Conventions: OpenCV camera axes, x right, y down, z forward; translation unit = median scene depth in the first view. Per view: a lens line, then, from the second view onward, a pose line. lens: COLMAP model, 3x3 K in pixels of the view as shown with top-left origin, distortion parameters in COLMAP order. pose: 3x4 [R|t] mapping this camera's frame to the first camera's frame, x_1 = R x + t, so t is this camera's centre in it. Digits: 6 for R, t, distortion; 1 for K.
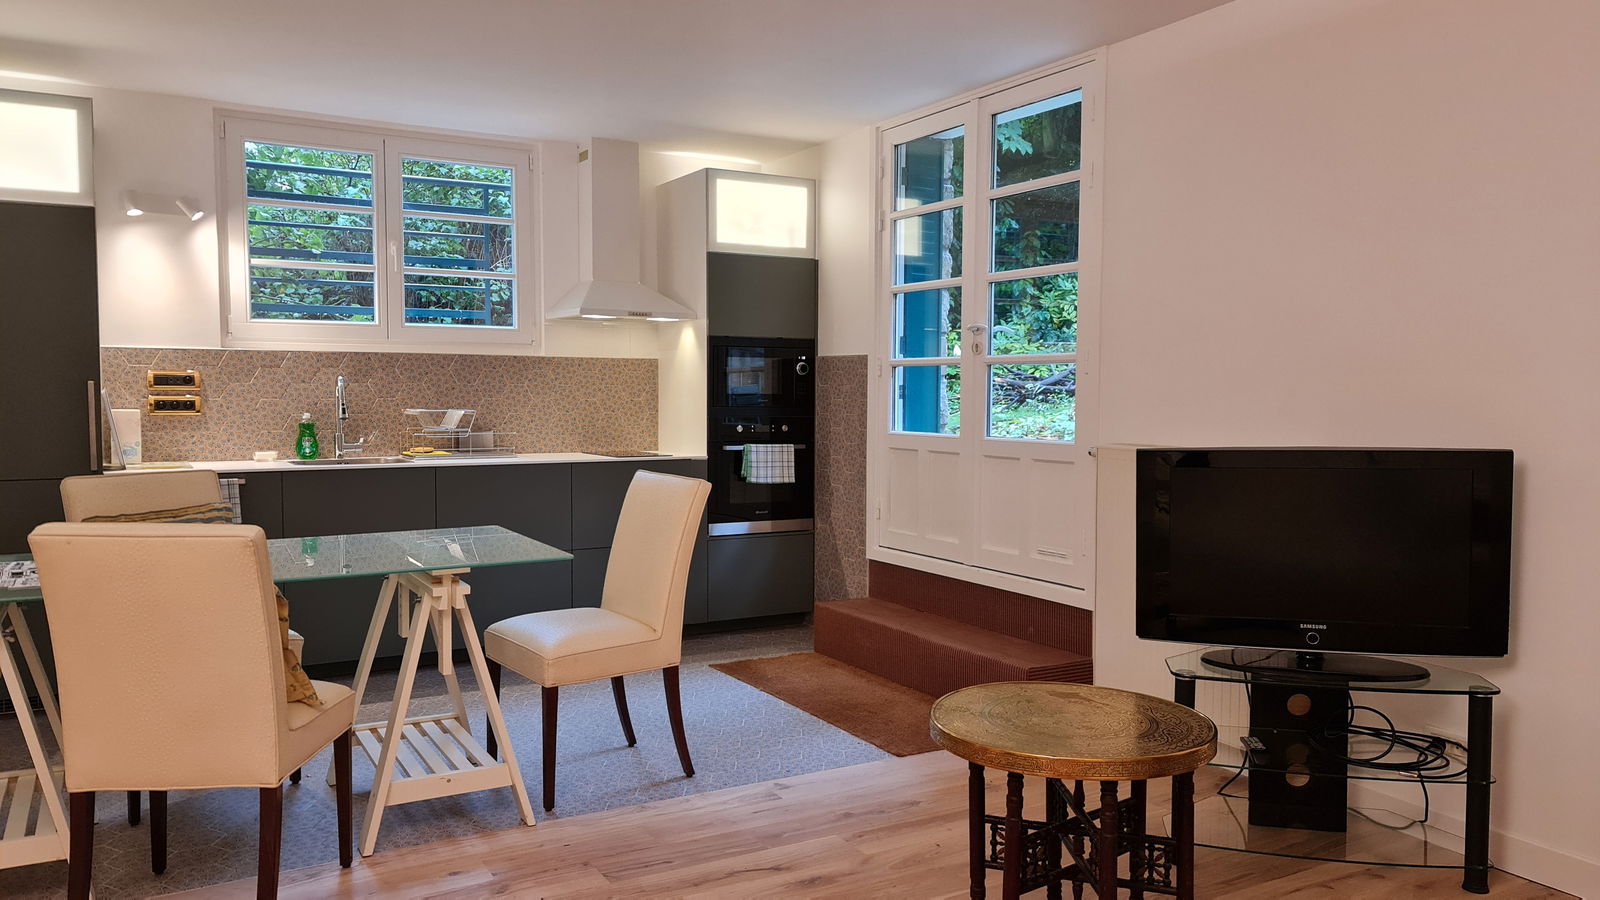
lens RADIAL K [[1168.8, 0, 800.0], [0, 1168.8, 450.0], [0, 0, 1]] dist [0.010112, 0.005396]
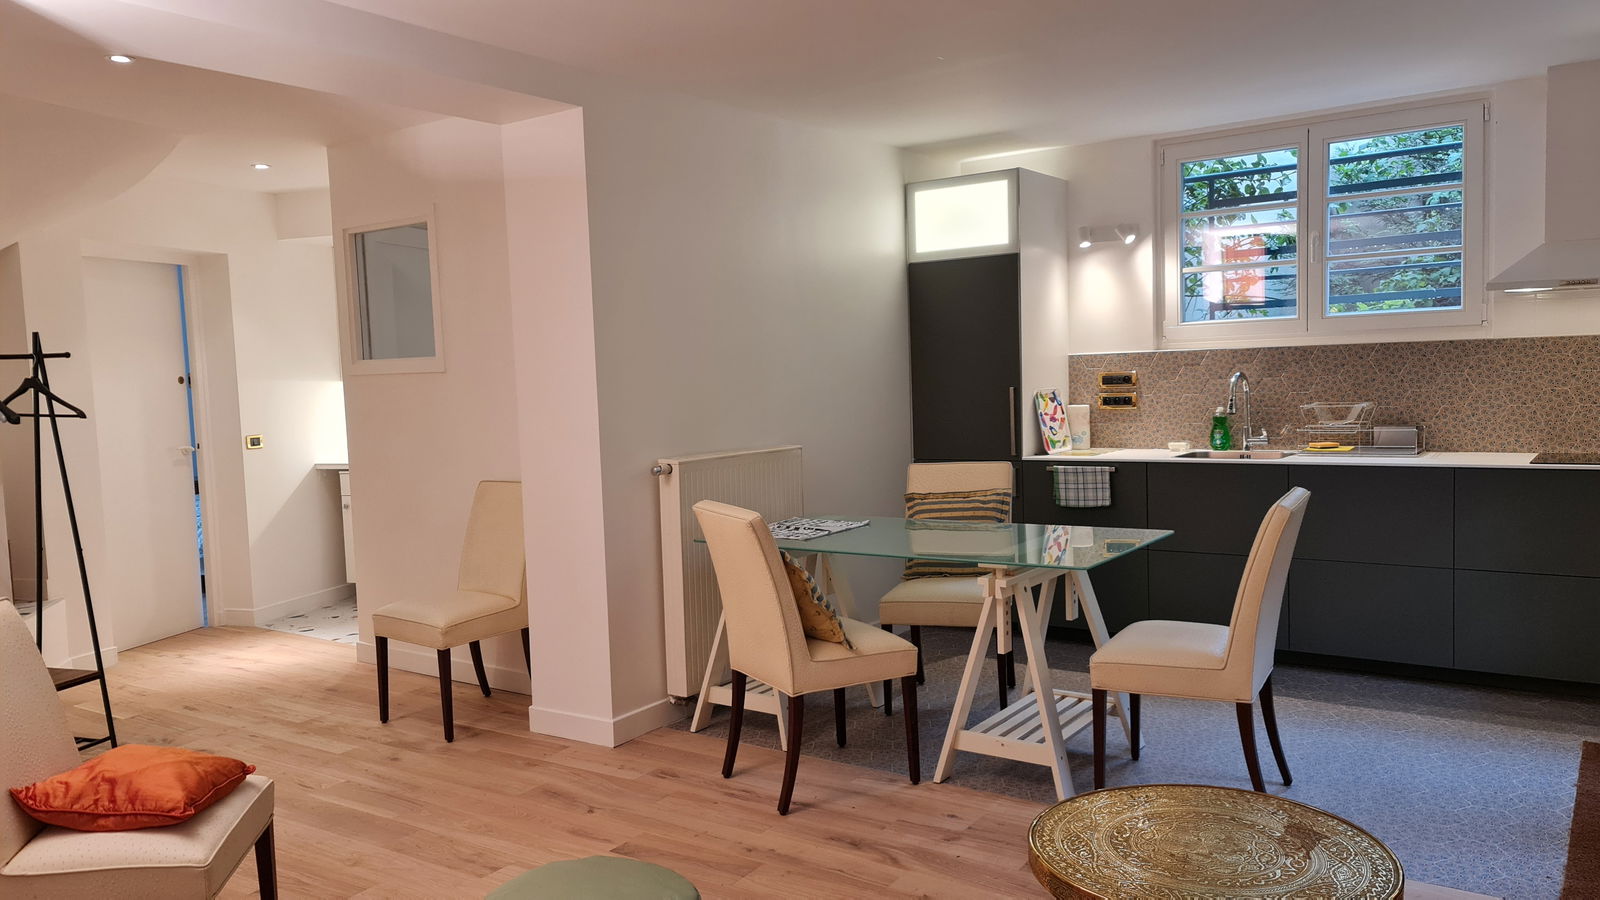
lens RADIAL K [[1147.6, 0, 800.0], [0, 1147.6, 450.0], [0, 0, 1]] dist [0.001866, 0.000445]
pose [[0.408027, 0.038941, -0.912139, 0.395250], [-0.014111, 0.999240, 0.036348, -0.025975], [0.912861, -0.001960, 0.408266, 0.227781]]
